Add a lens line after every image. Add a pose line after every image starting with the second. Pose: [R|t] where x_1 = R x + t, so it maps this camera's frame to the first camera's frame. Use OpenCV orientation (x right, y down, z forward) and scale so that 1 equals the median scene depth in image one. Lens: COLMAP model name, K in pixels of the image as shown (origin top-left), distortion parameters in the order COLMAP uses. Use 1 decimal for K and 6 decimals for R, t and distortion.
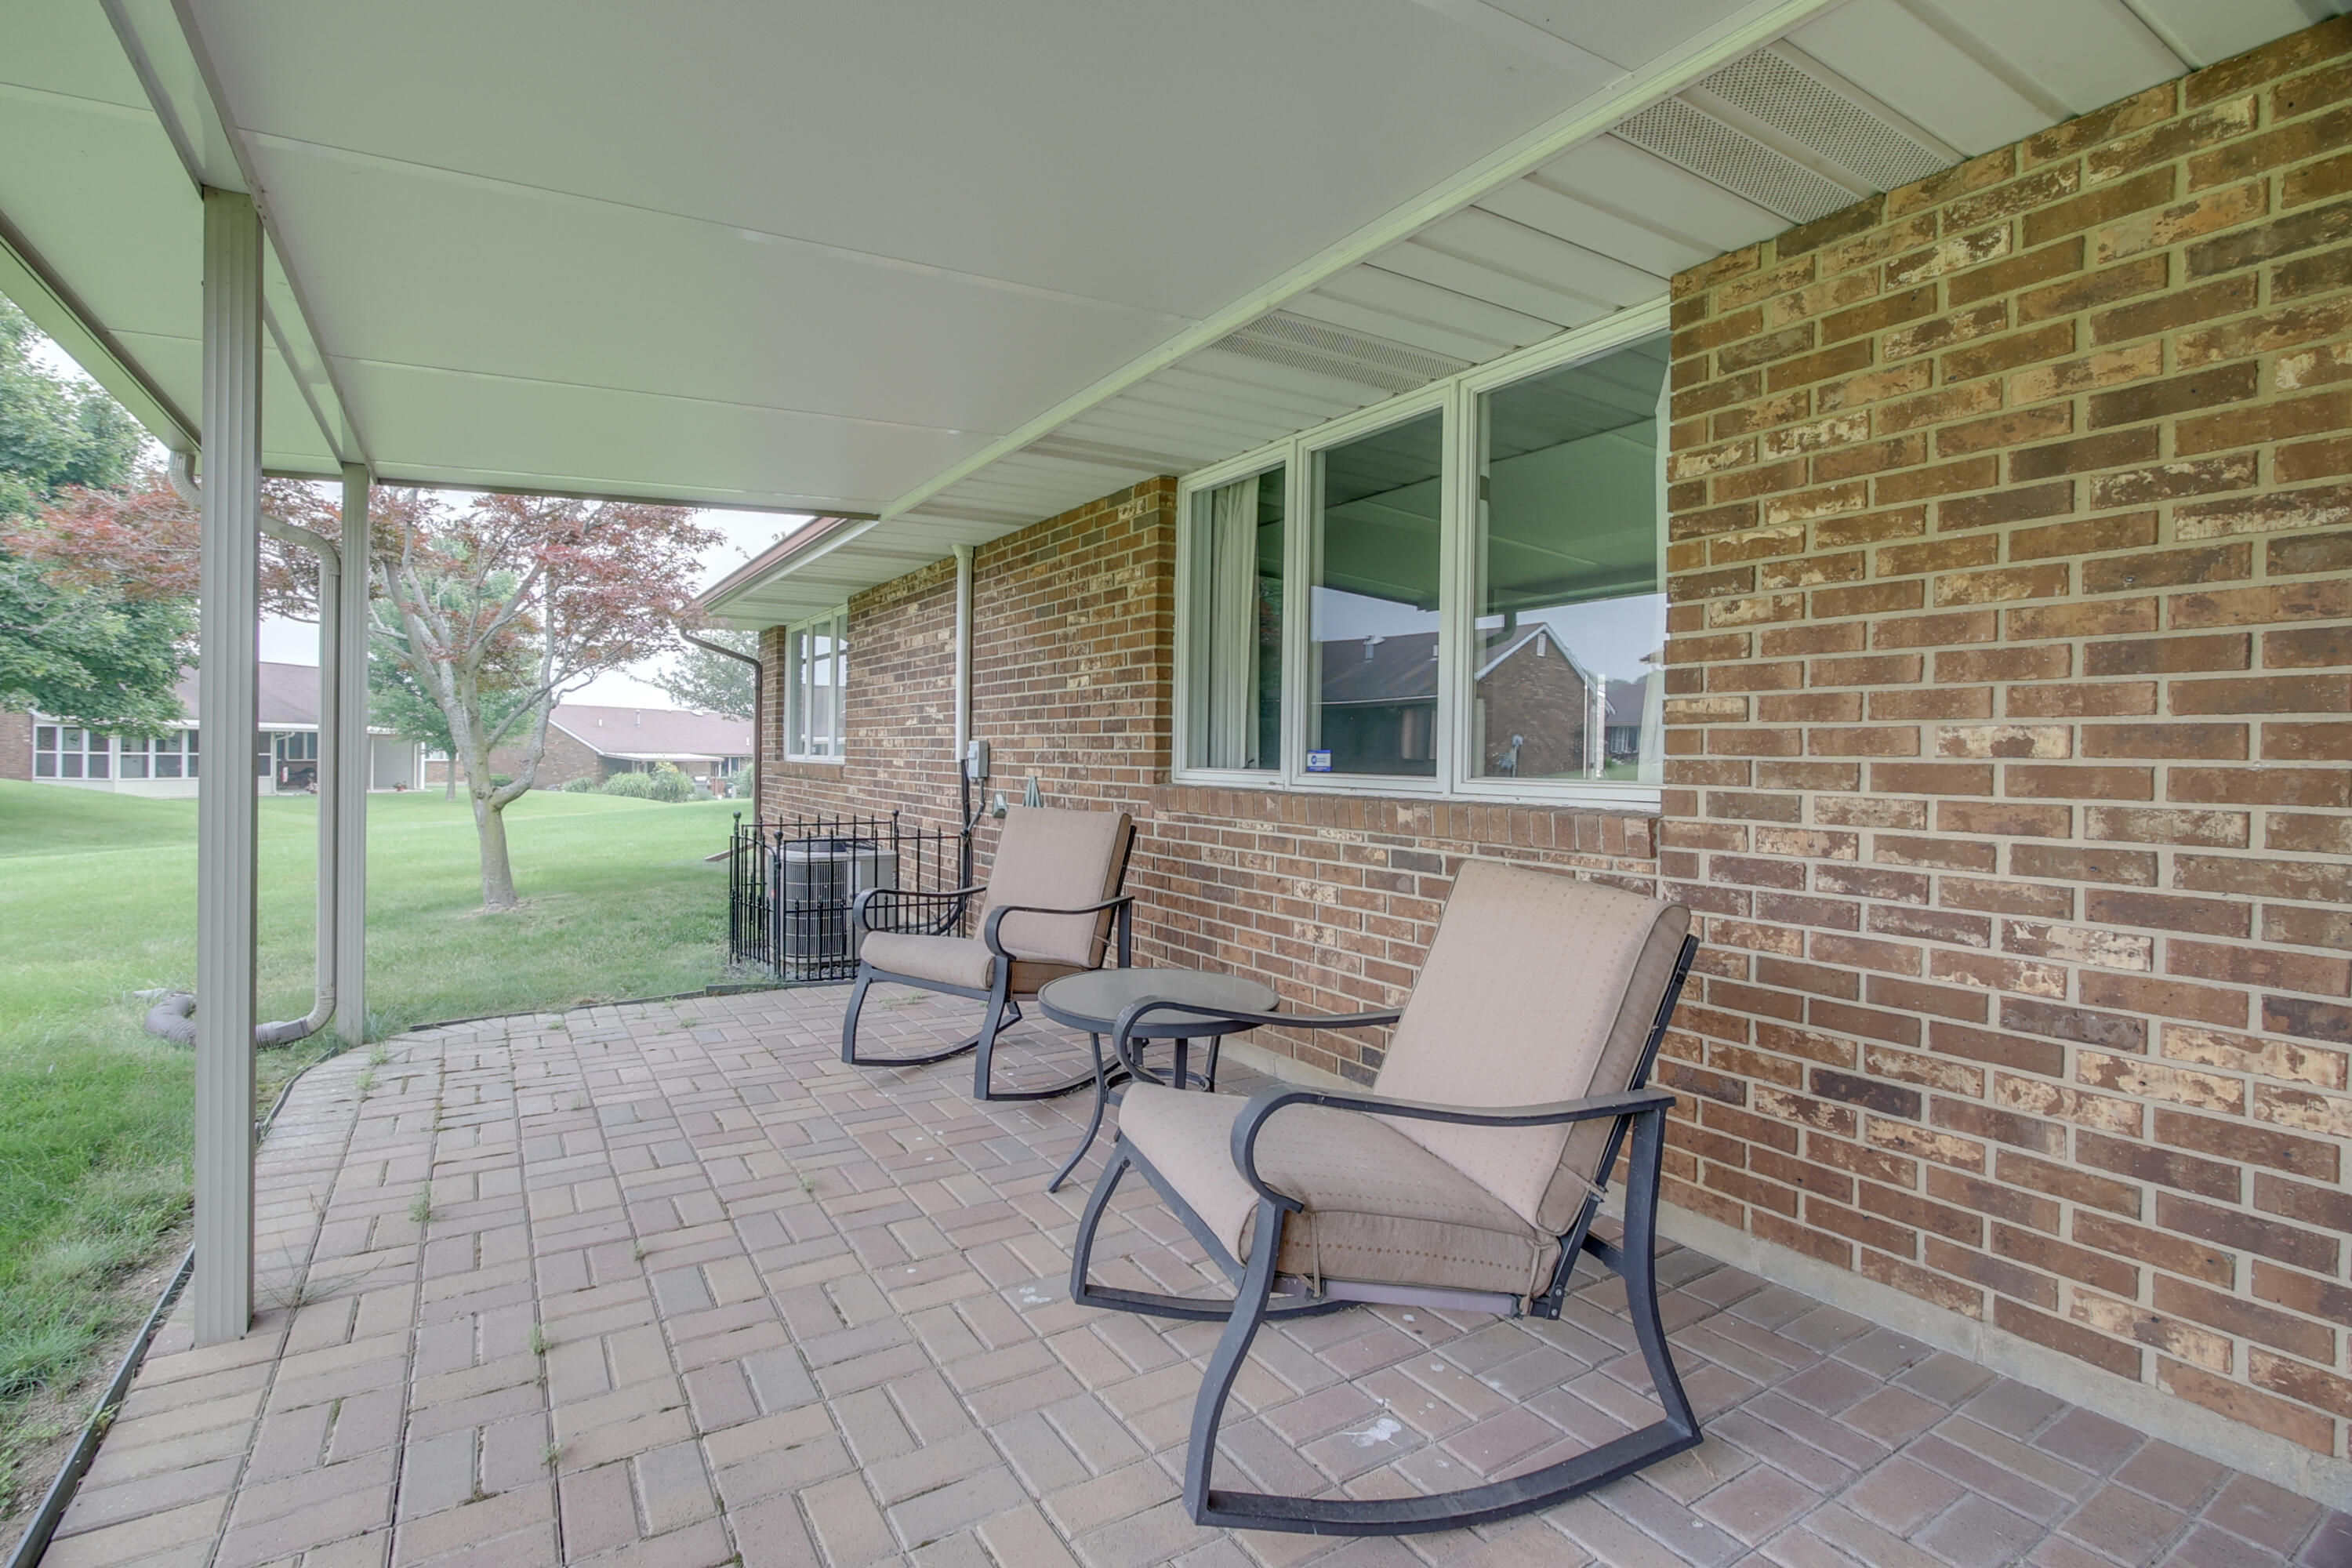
lens RADIAL K [[1087.2, 0, 1168.1], [0, 1087.2, 778.9], [0, 0, 1]] dist [-0.004982, -0.000664]
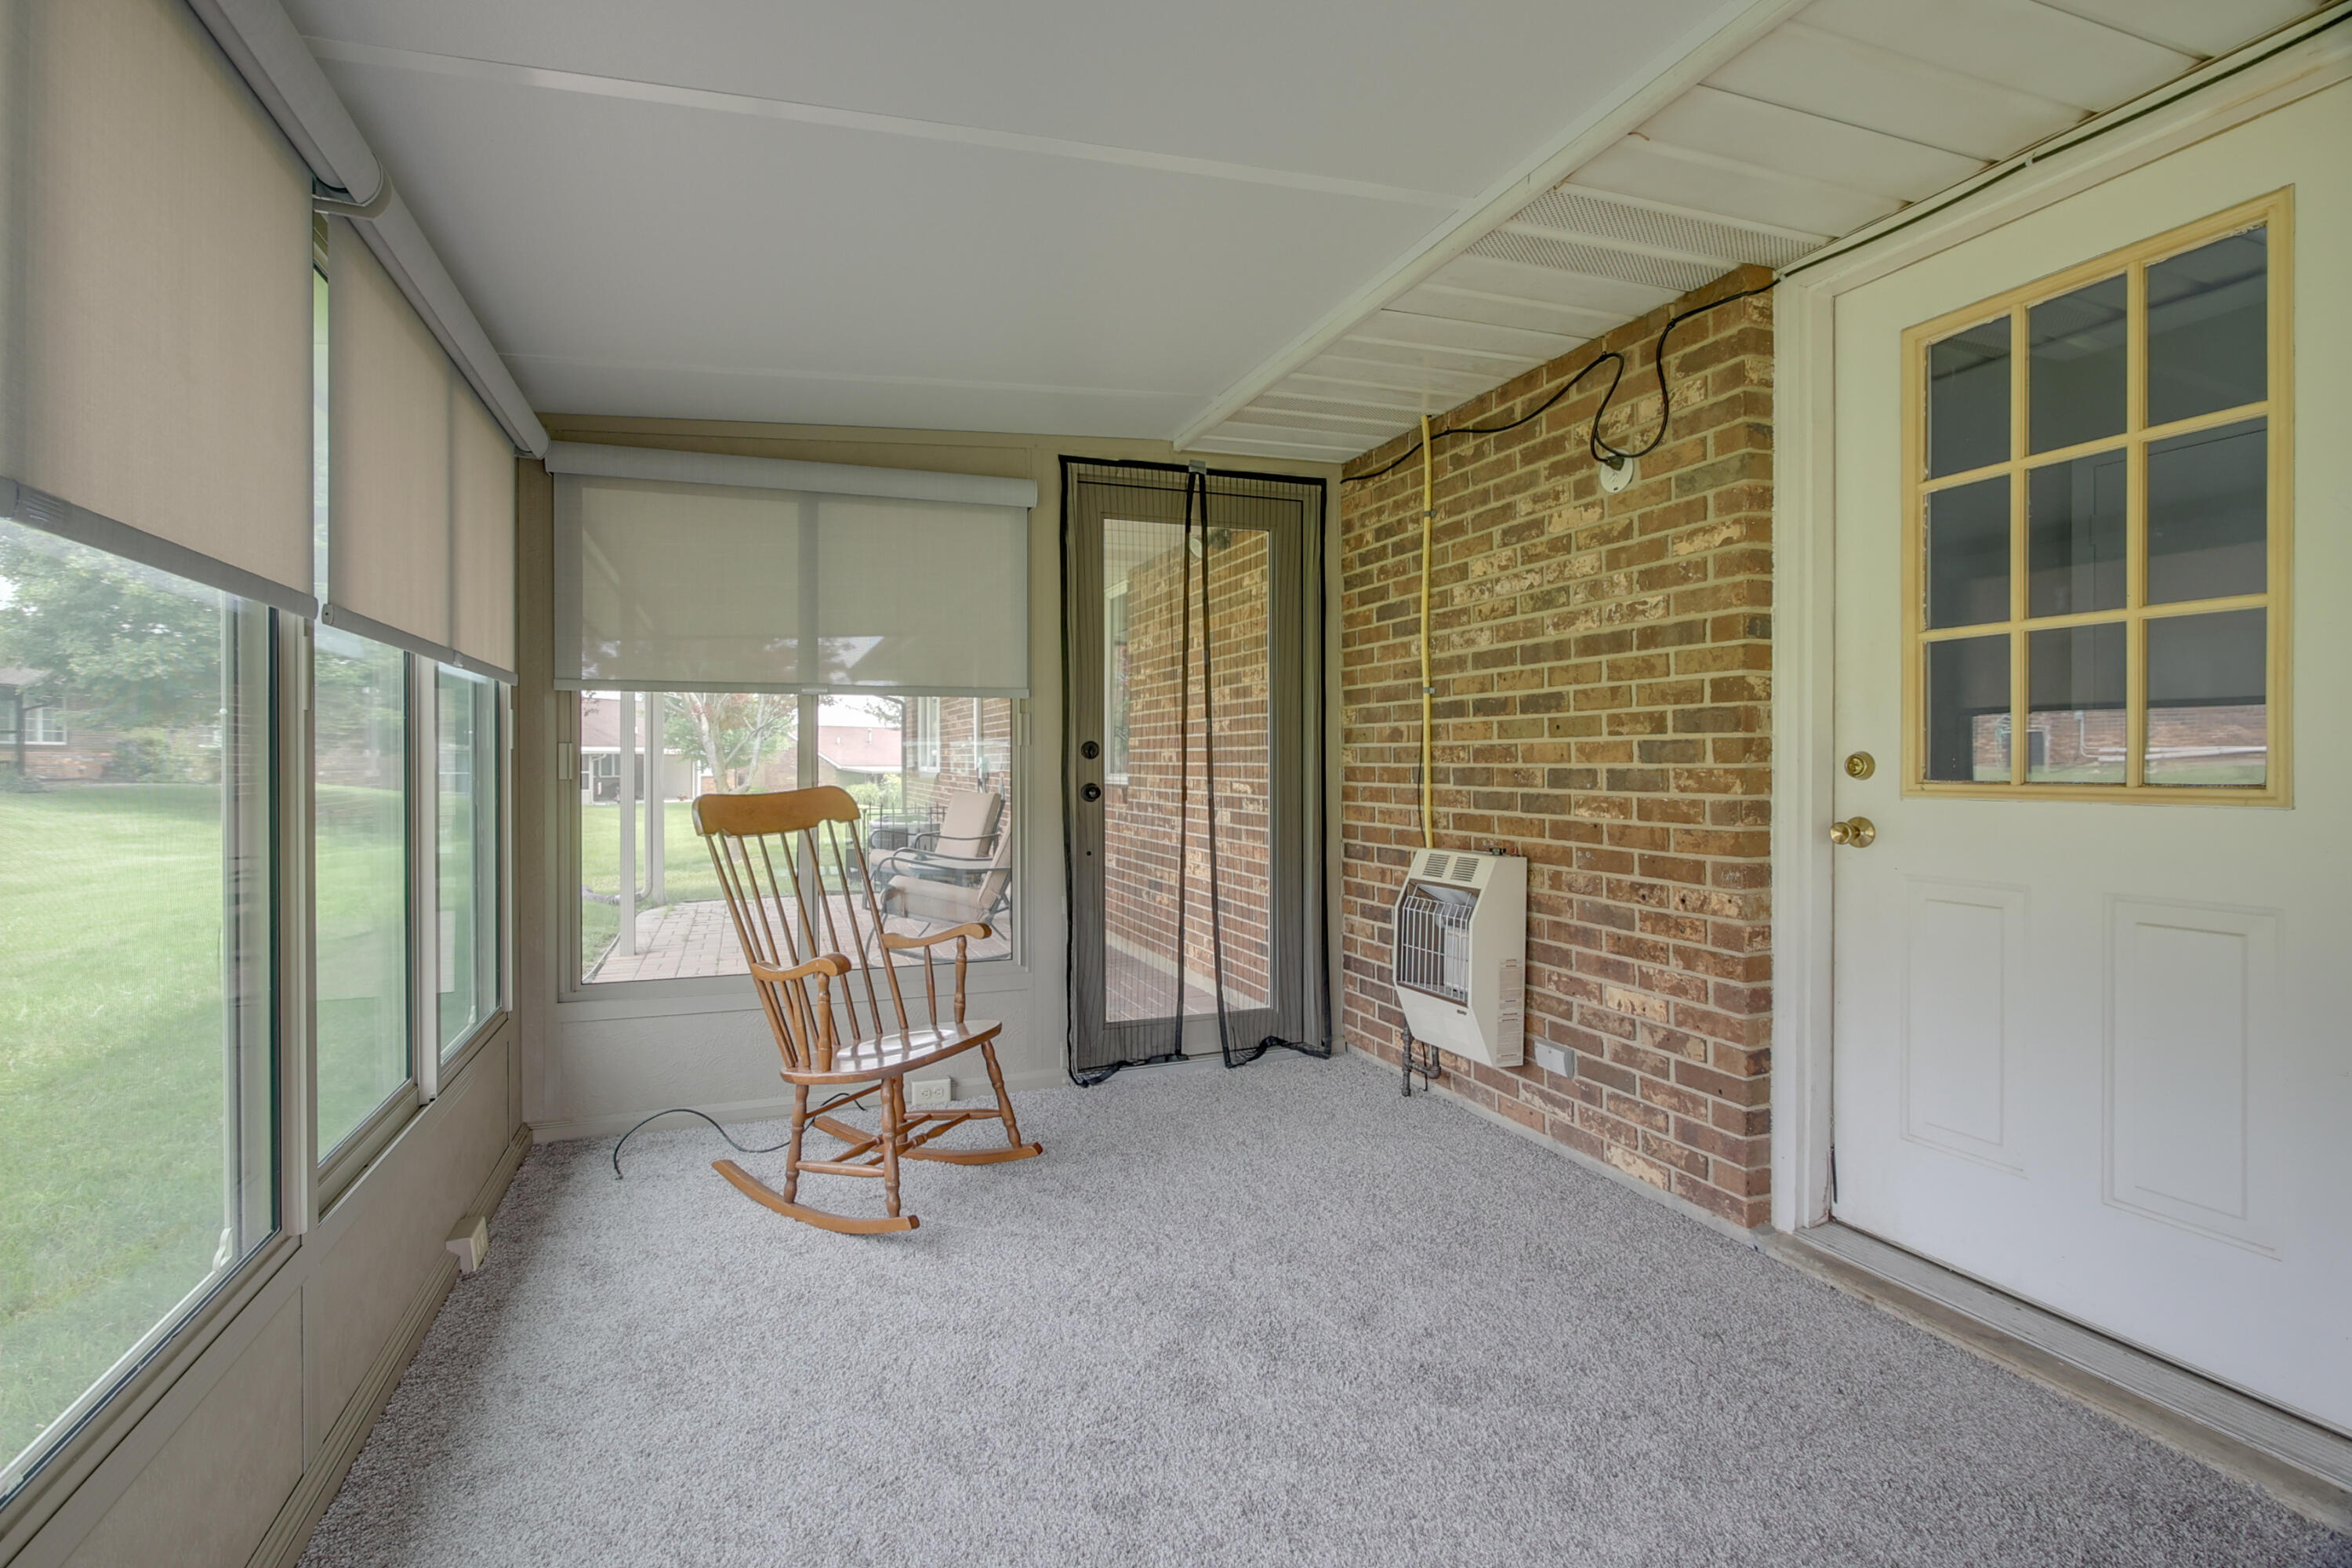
lens RADIAL K [[1087.2, 0, 1175.4], [0, 1087.2, 776.2], [0, 0, 1]] dist [-0.004982, -0.000664]
pose [[0.981664, -0.009662, -0.190374, 0.269385], [0.007433, 0.999895, -0.012422, 0.010407], [0.190474, 0.010779, 0.981633, -0.373828]]
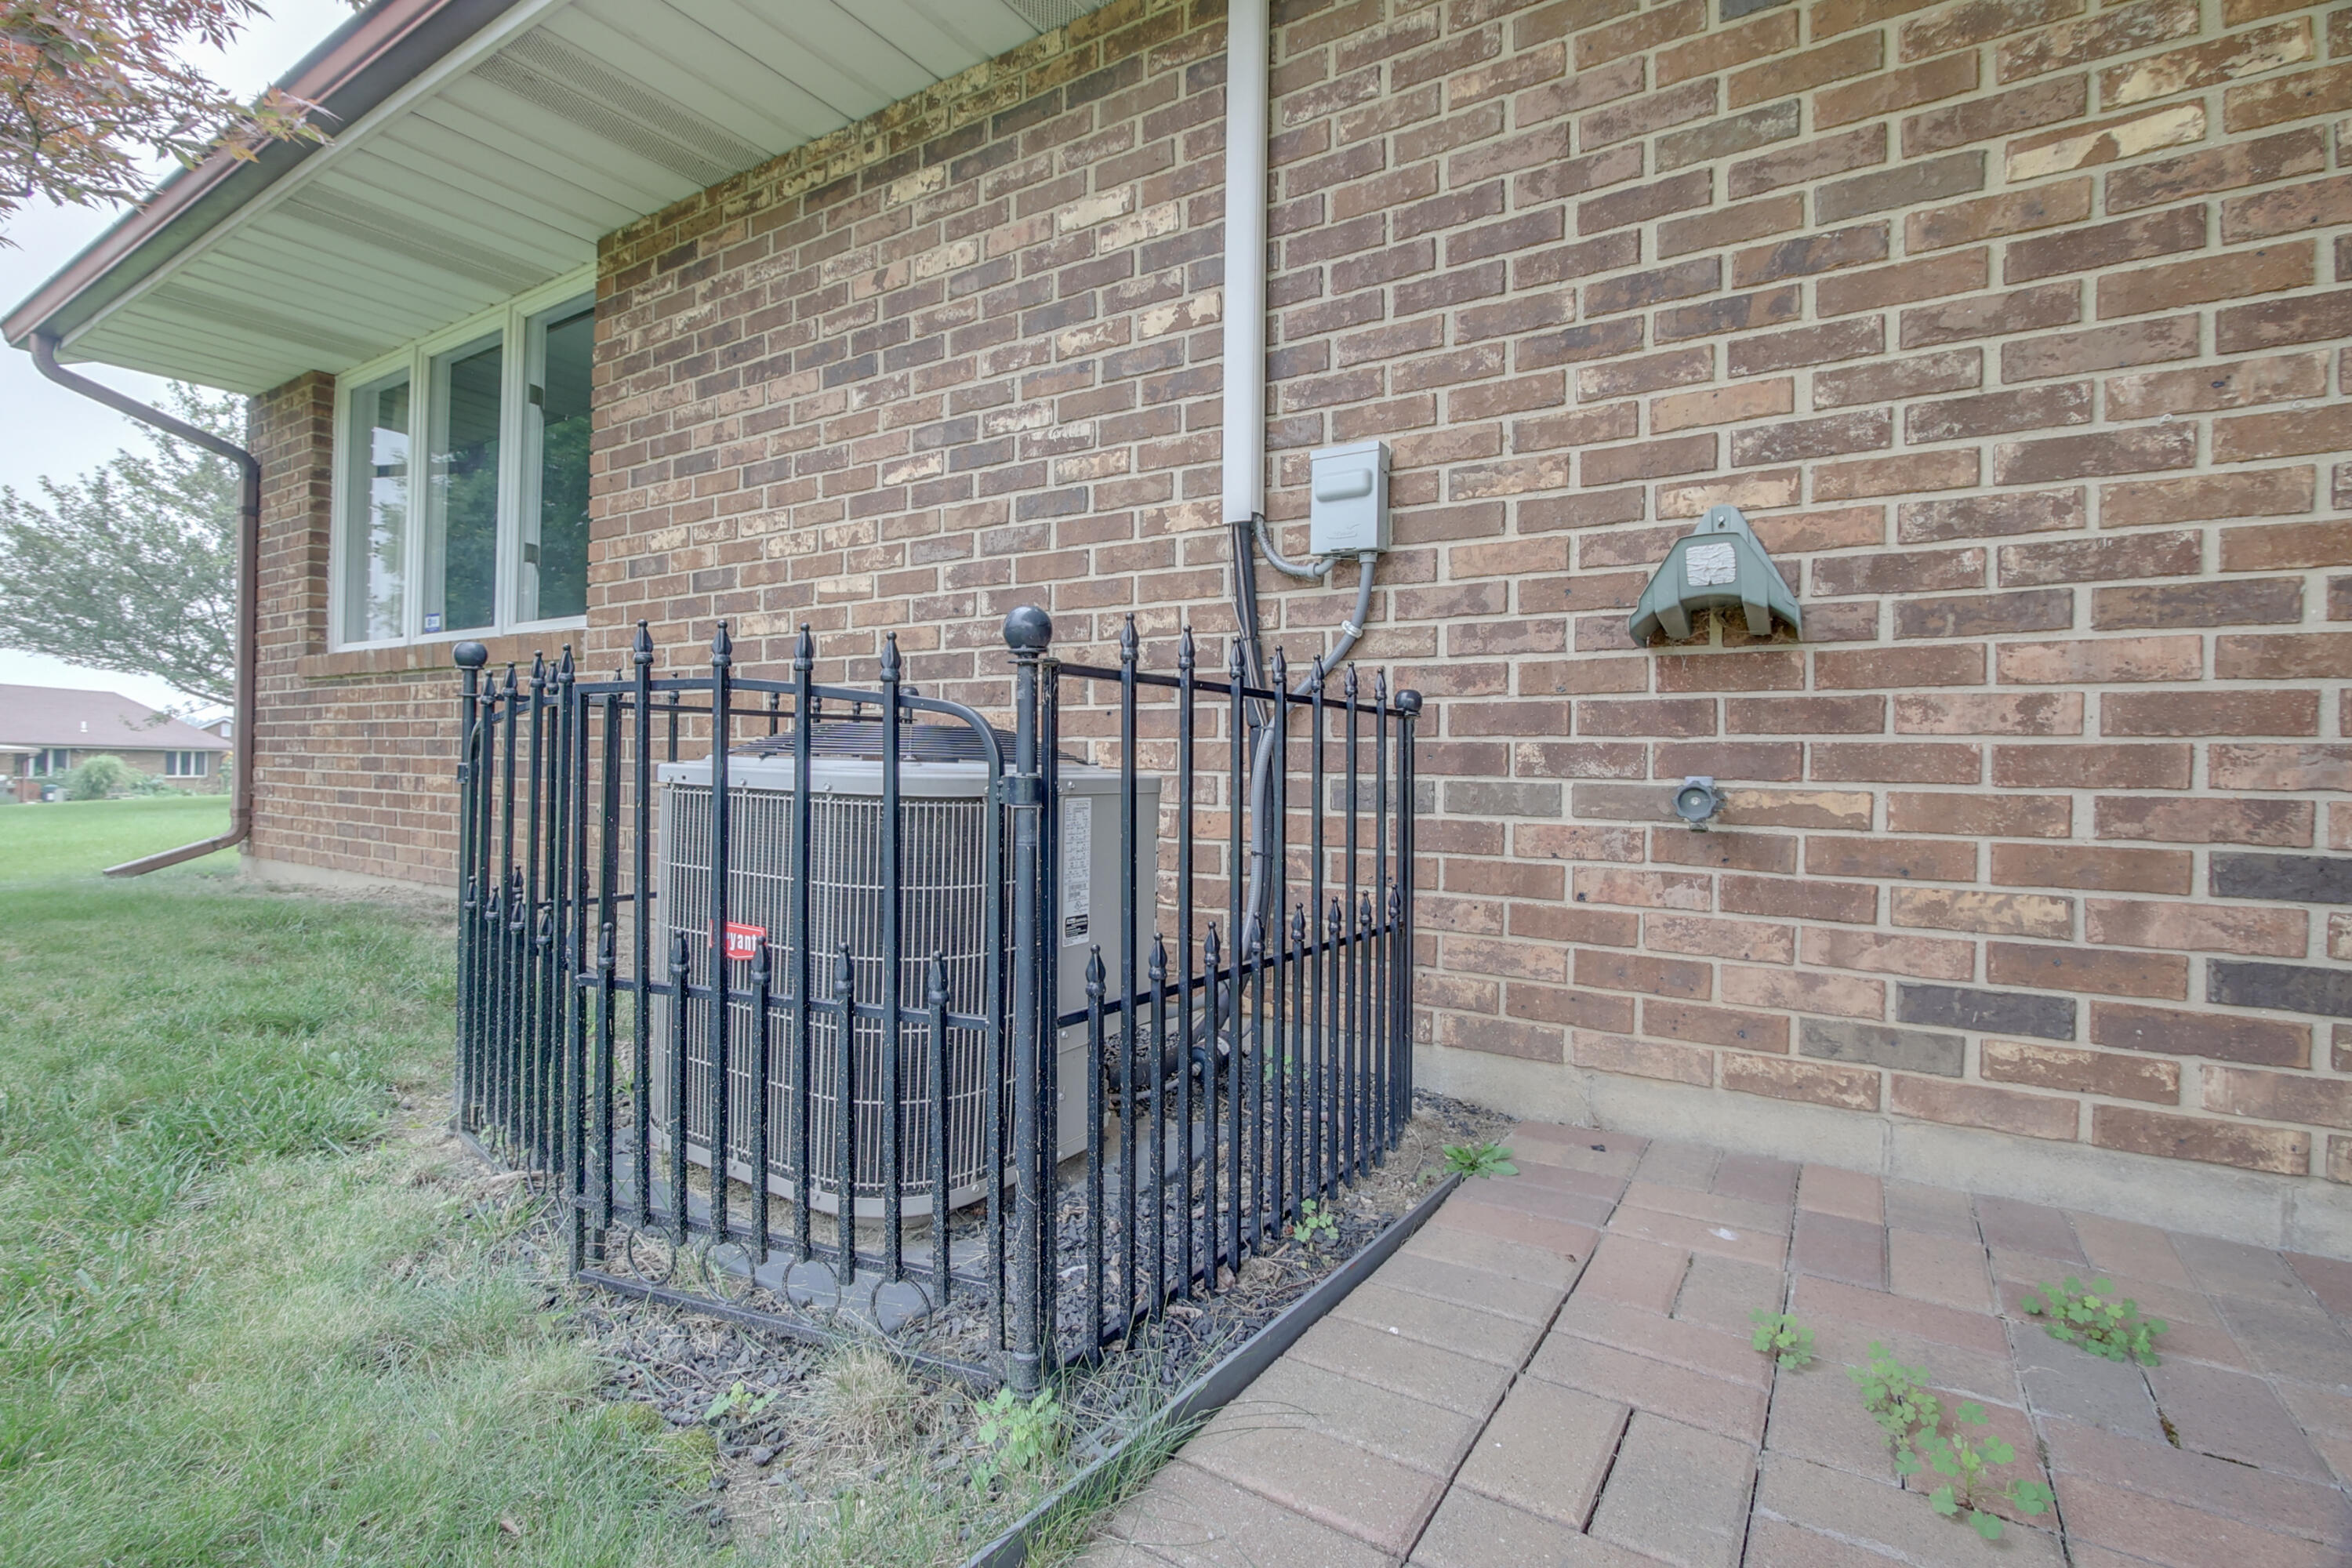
lens RADIAL K [[1087.2, 0, 1178.2], [0, 1087.2, 766.6], [0, 0, 1]] dist [-0.004982, -0.000664]
pose [[0.910874, -0.004977, 0.412655, -0.264046], [0.007861, 0.999955, -0.005292, 0.047876], [-0.412610, 0.008065, 0.910872, 0.514926]]
